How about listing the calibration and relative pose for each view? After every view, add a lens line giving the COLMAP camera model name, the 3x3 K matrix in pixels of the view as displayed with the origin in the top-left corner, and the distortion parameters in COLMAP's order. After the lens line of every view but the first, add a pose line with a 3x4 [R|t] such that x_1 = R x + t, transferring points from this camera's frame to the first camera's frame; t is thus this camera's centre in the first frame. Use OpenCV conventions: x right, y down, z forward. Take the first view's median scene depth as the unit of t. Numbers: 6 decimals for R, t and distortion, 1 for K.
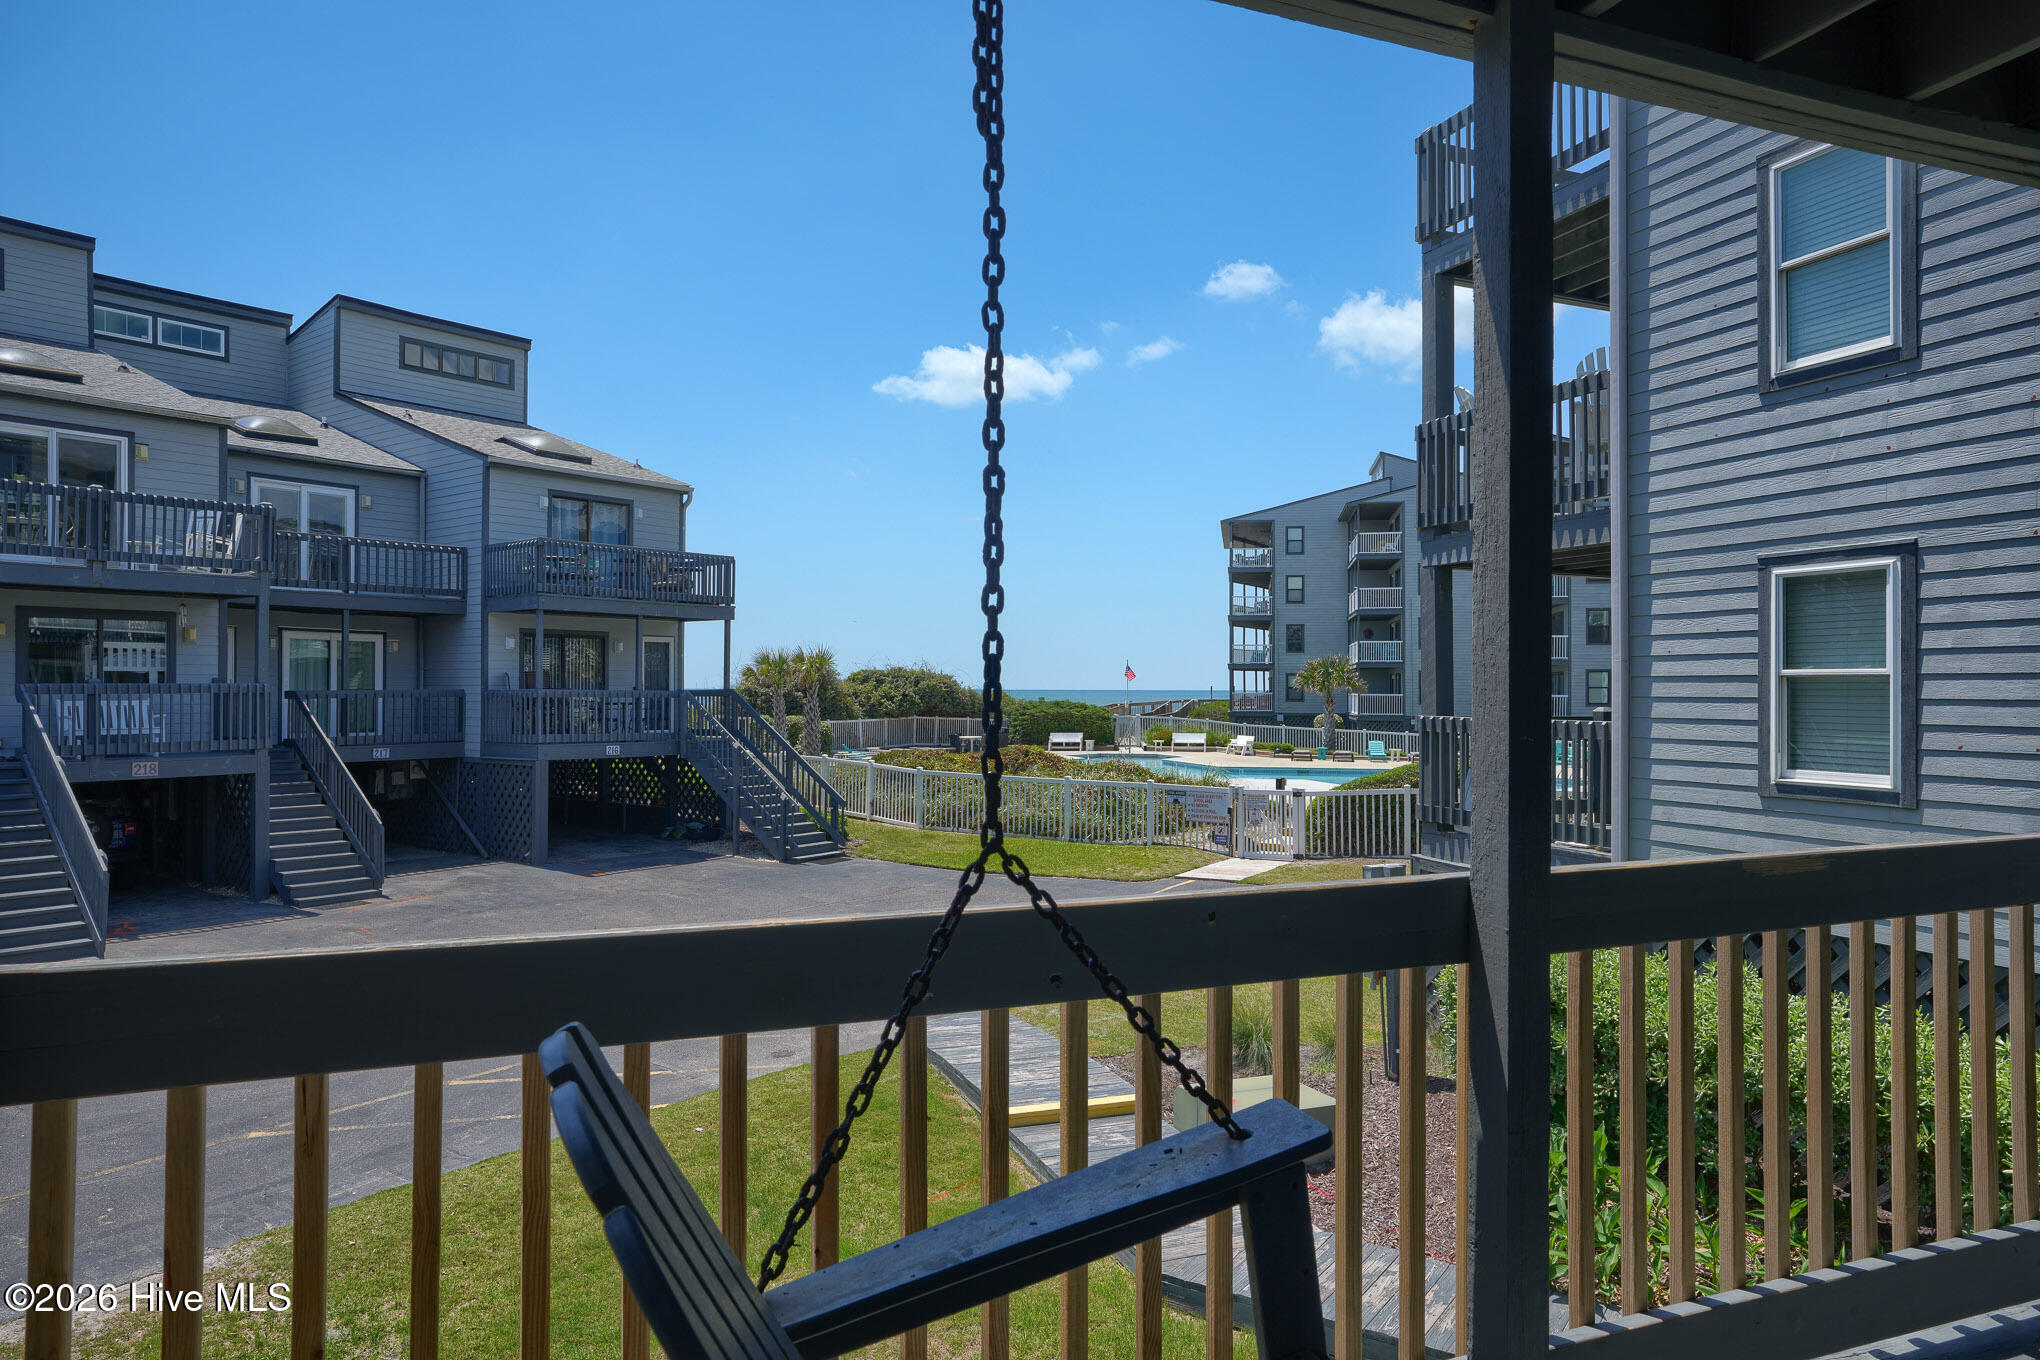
lens RADIAL K [[1307.8, 0, 1021.3], [0, 1307.8, 681.0], [0, 0, 1]] dist [-0.027318, 0.042974]
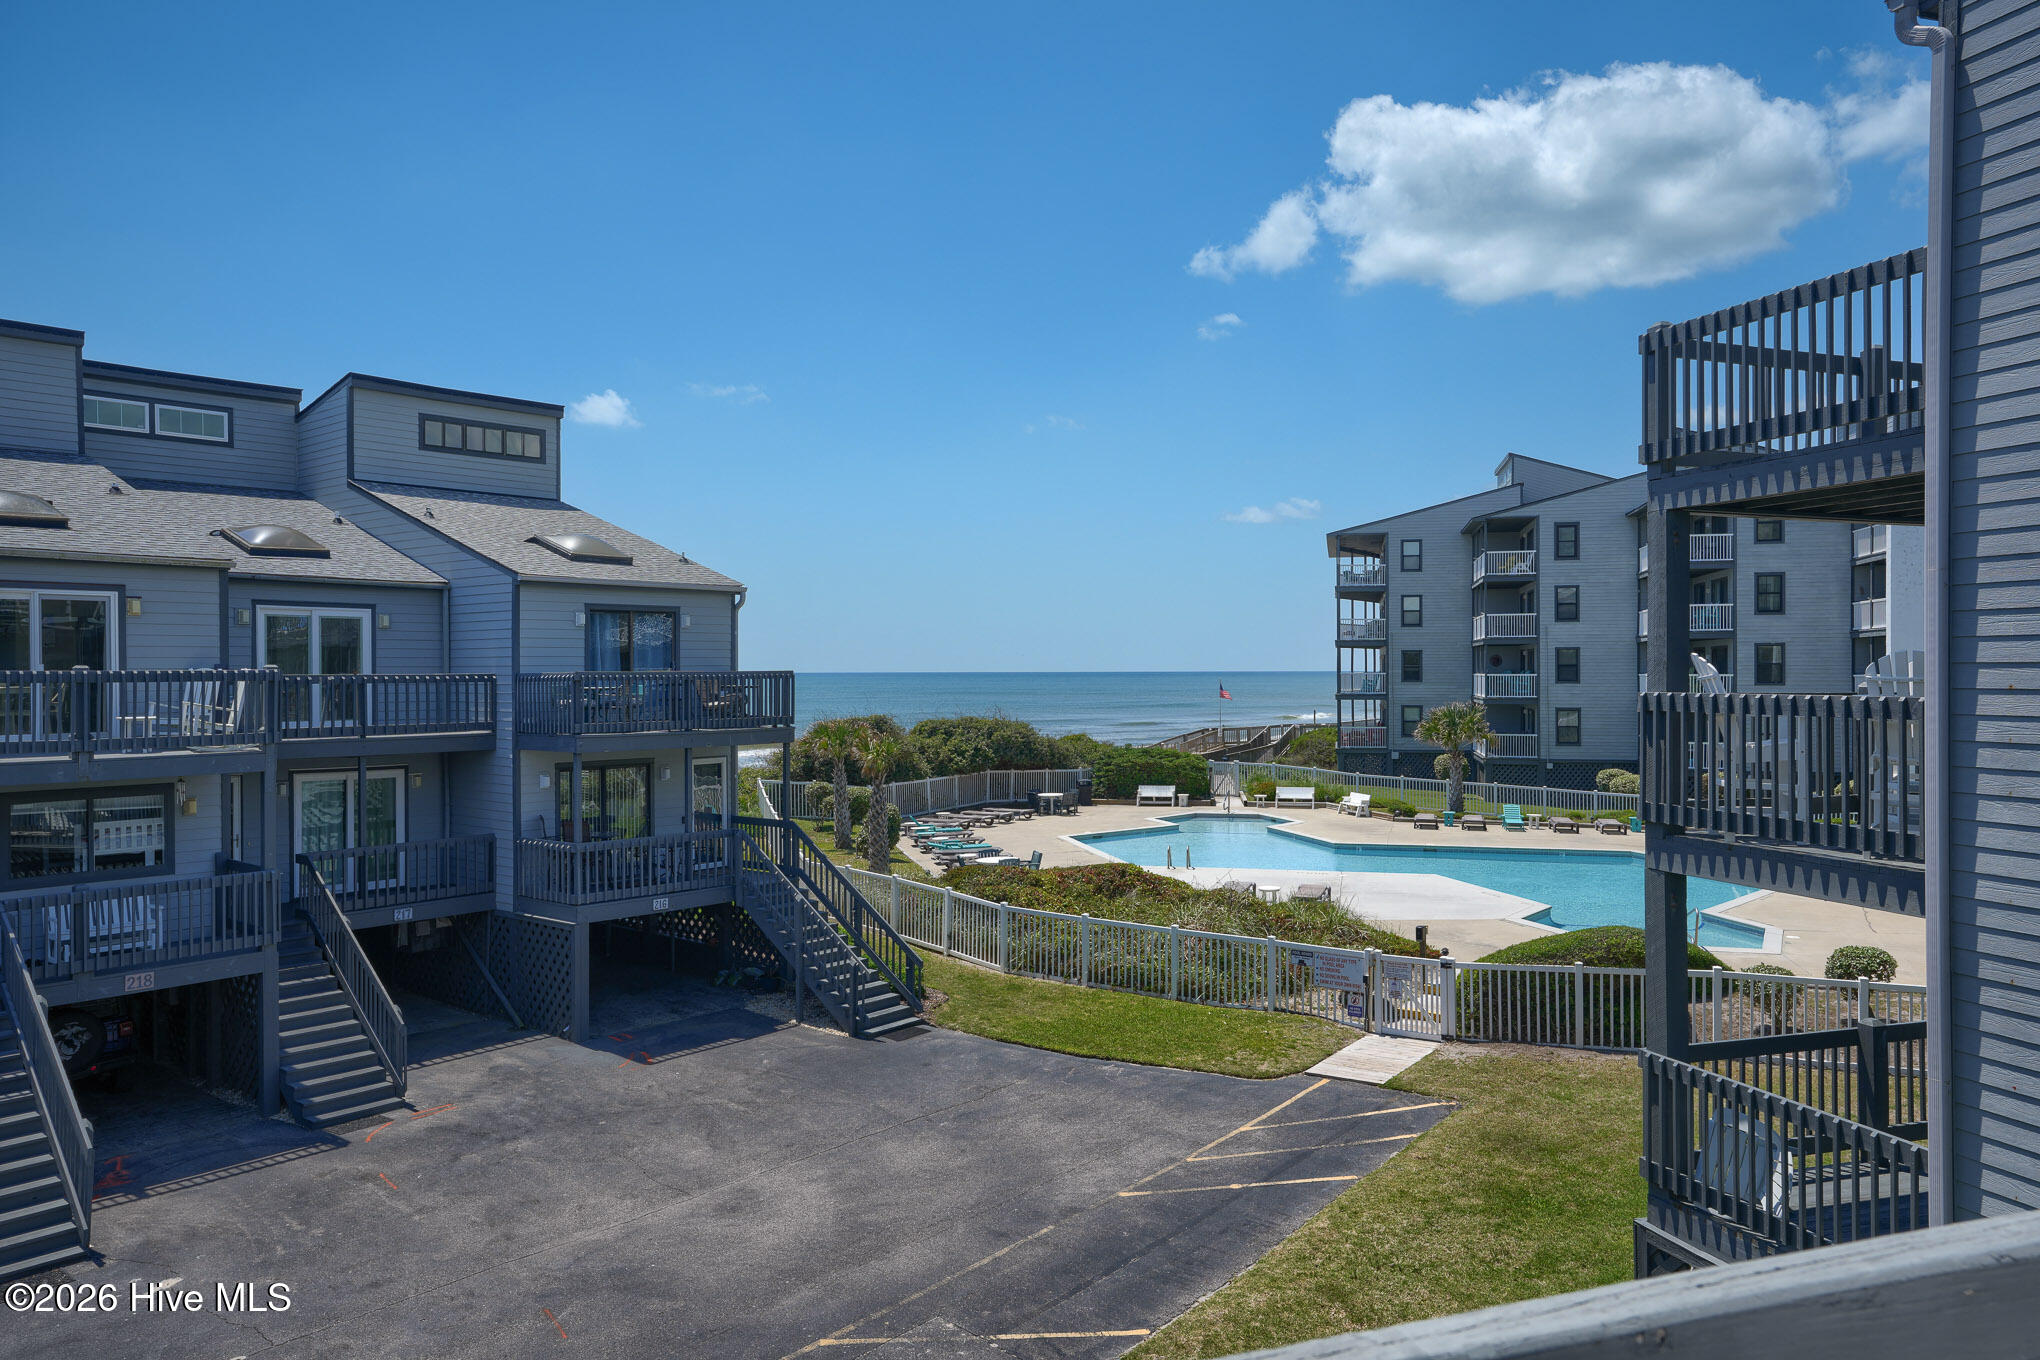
lens RADIAL K [[1427.3, 0, 1021.9], [0, 1427.3, 680.9], [0, 0, 1]] dist [-0.011878, 0.045305]
pose [[0.998681, -0.006408, -0.050946, -0.017699], [0.007106, 0.999883, 0.013532, -0.109123], [0.050854, -0.013877, 0.998610, 0.047439]]
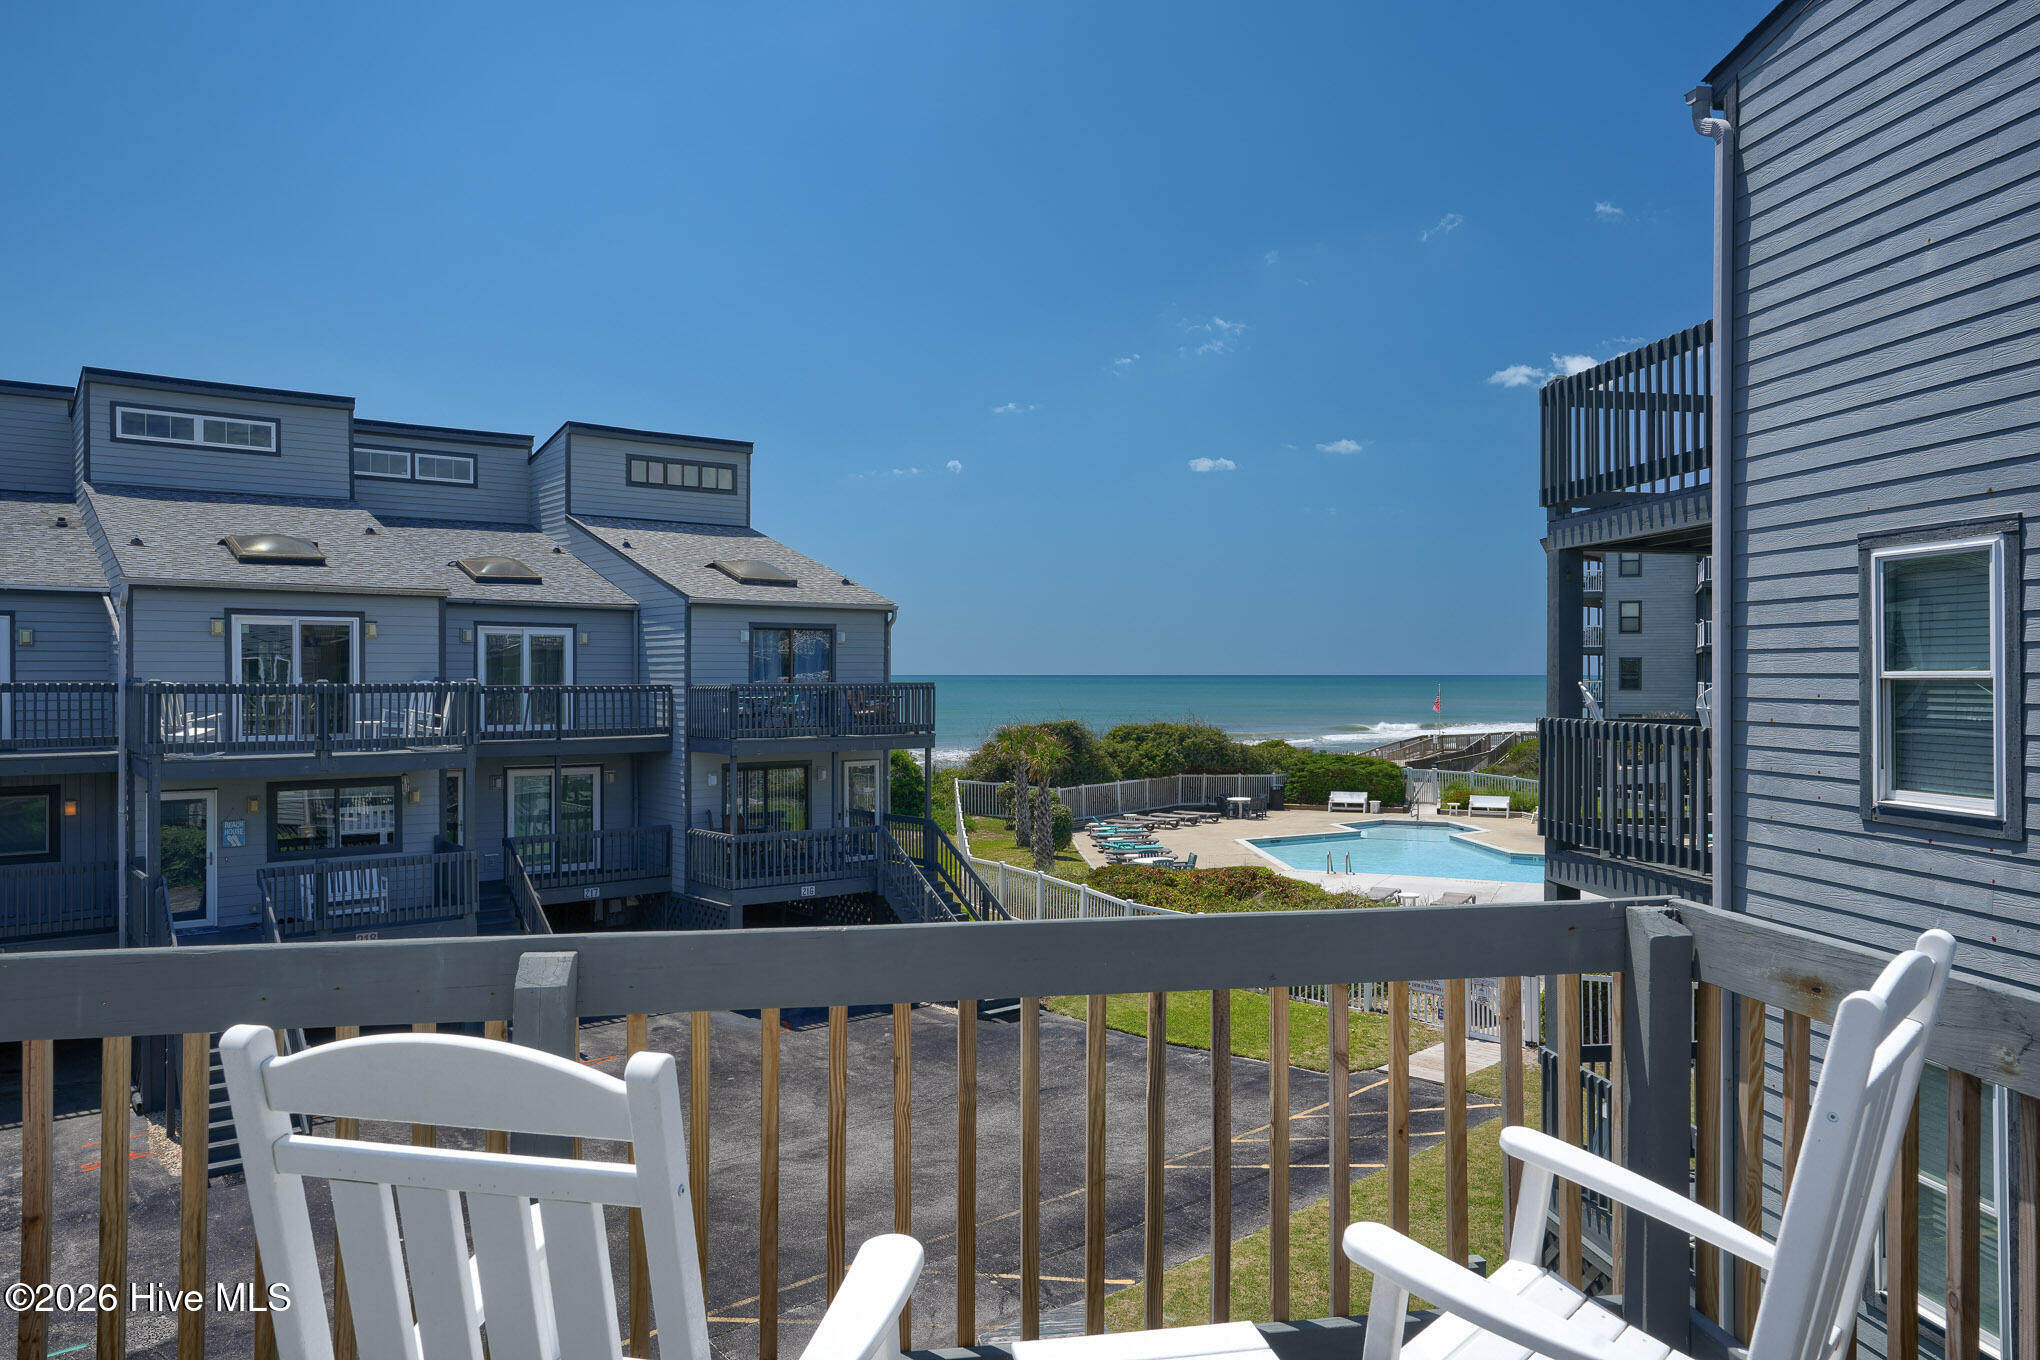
lens RADIAL K [[1407.2, 0, 1021.7], [0, 1407.2, 681.9], [0, 0, 1]] dist [-0.020993, 0.055812]
pose [[0.973122, -0.002699, -0.230275, 0.090932], [0.005466, 0.999920, 0.011381, -0.116466], [0.230226, -0.012334, 0.973059, -0.000394]]
